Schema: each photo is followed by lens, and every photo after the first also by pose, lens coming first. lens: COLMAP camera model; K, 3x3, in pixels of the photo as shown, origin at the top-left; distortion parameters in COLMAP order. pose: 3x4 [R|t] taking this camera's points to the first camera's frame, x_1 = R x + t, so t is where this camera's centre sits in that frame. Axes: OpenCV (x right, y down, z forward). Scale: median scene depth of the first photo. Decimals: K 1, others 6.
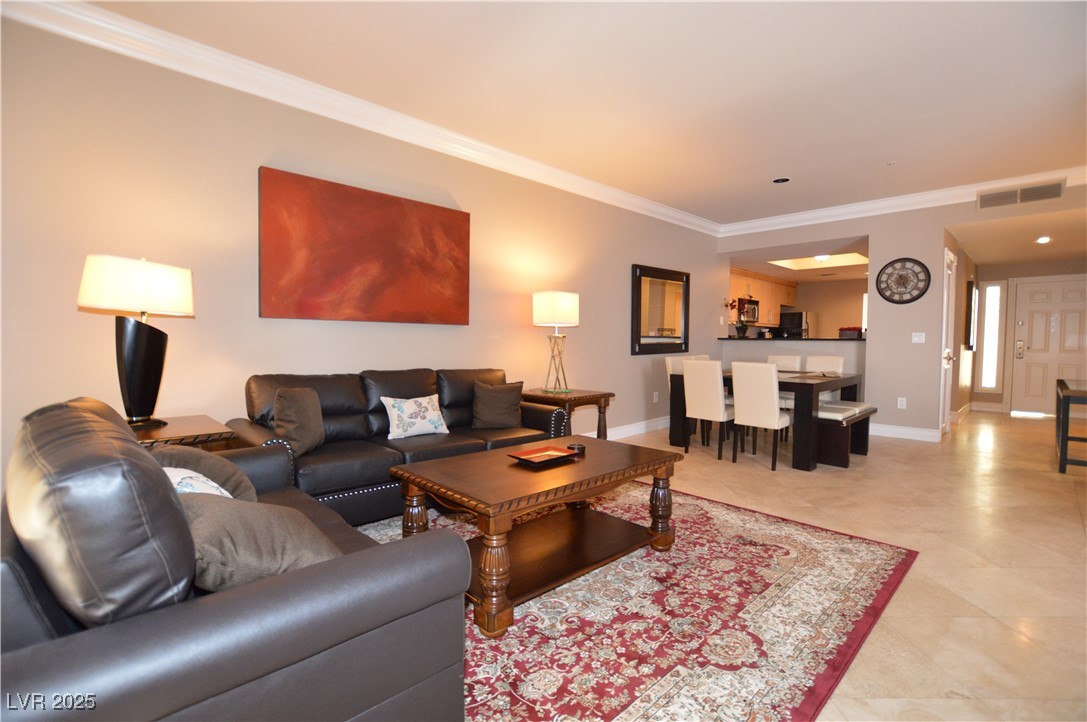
lens RADIAL K [[483.1, 0, 543.5], [0, 483.1, 361.0], [0, 0, 1]] dist [-0.030327, -0.000157]
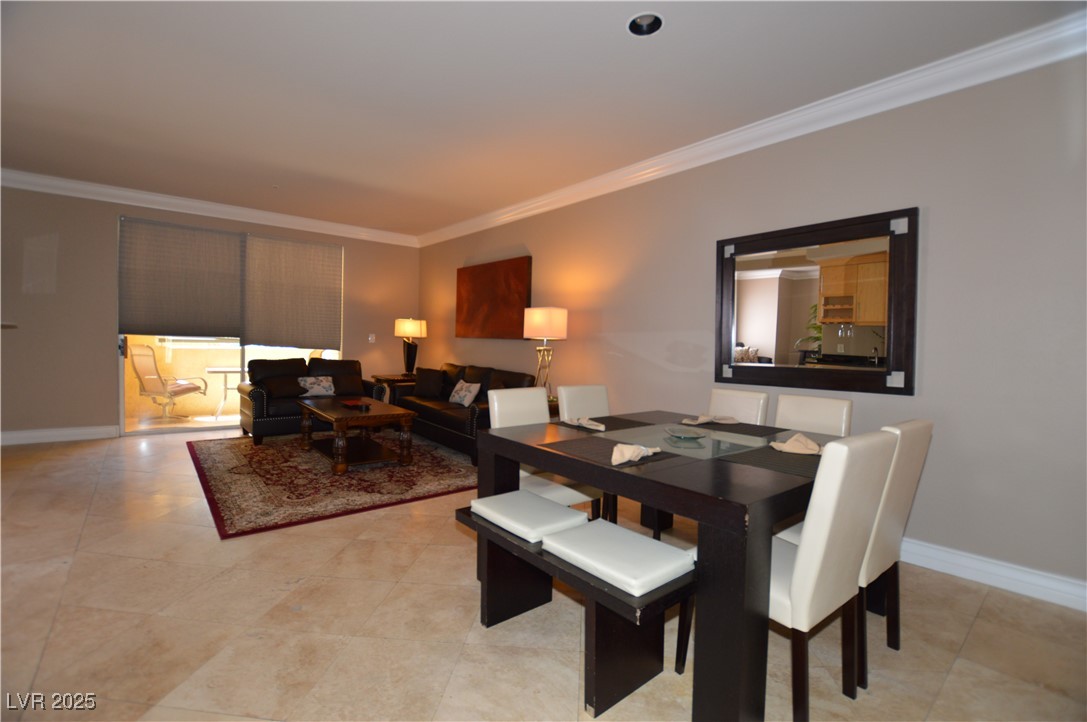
lens RADIAL K [[483.1, 0, 543.5], [0, 483.1, 361.0], [0, 0, 1]] dist [-0.030327, -0.000157]
pose [[-0.058793, 0.025871, -0.997935, 0.865518], [-0.073665, 0.996826, 0.030182, -0.044025], [0.995548, 0.075287, -0.056701, 0.835947]]
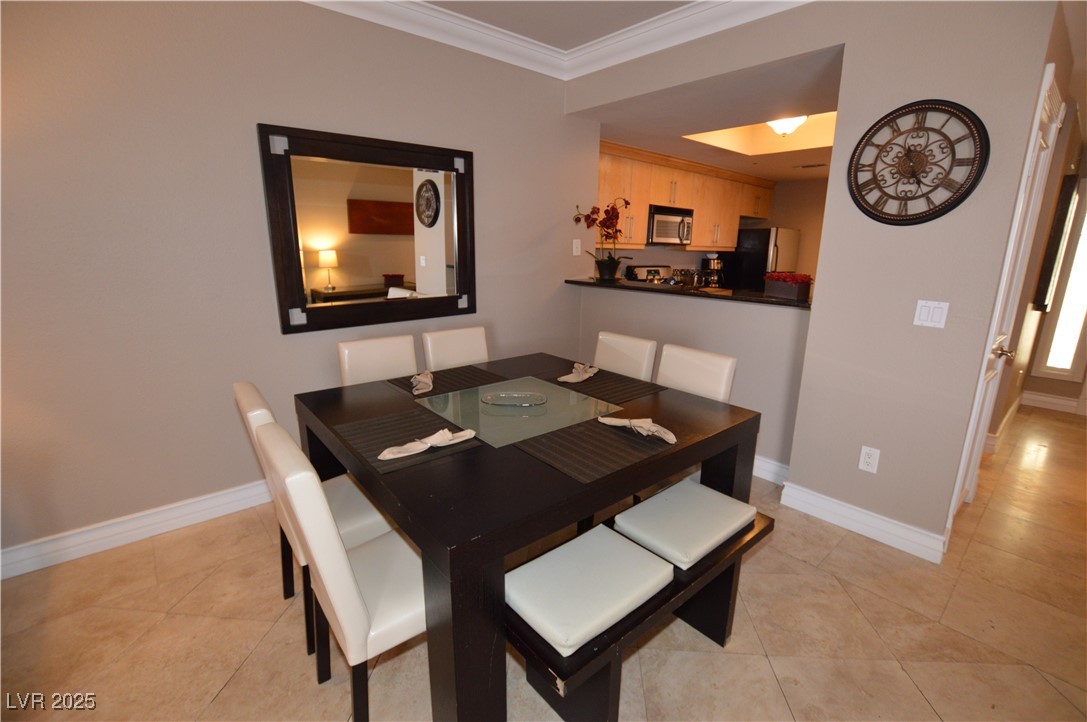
lens RADIAL K [[484.0, 0, 548.5], [0, 484.0, 360.5], [0, 0, 1]] dist [-0.024133, 0.000769]
pose [[0.999166, 0.019134, -0.036086, 0.473143], [-0.012033, 0.982172, 0.187597, -0.079773], [0.039032, -0.187006, 0.981583, 0.572086]]
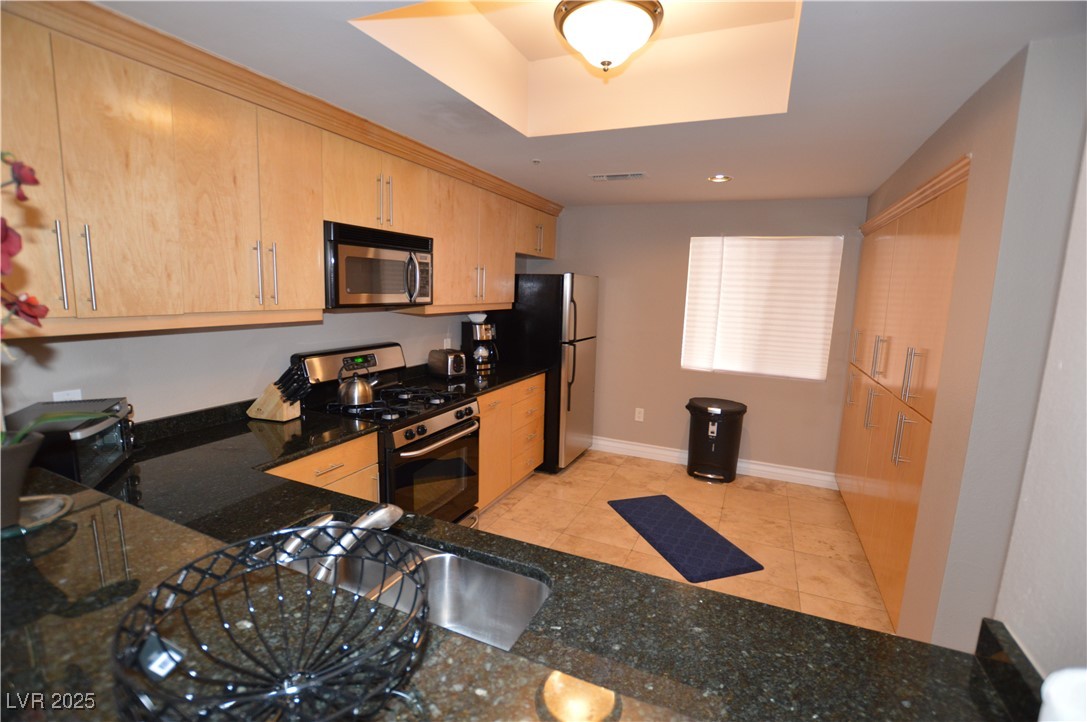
lens RADIAL K [[483.1, 0, 543.5], [0, 483.1, 361.0], [0, 0, 1]] dist [-0.030327, -0.000157]
pose [[0.924790, -0.039065, 0.378467, 0.642510], [-0.004330, 0.993570, 0.113137, -0.131426], [-0.380454, -0.106267, 0.918674, 1.090241]]
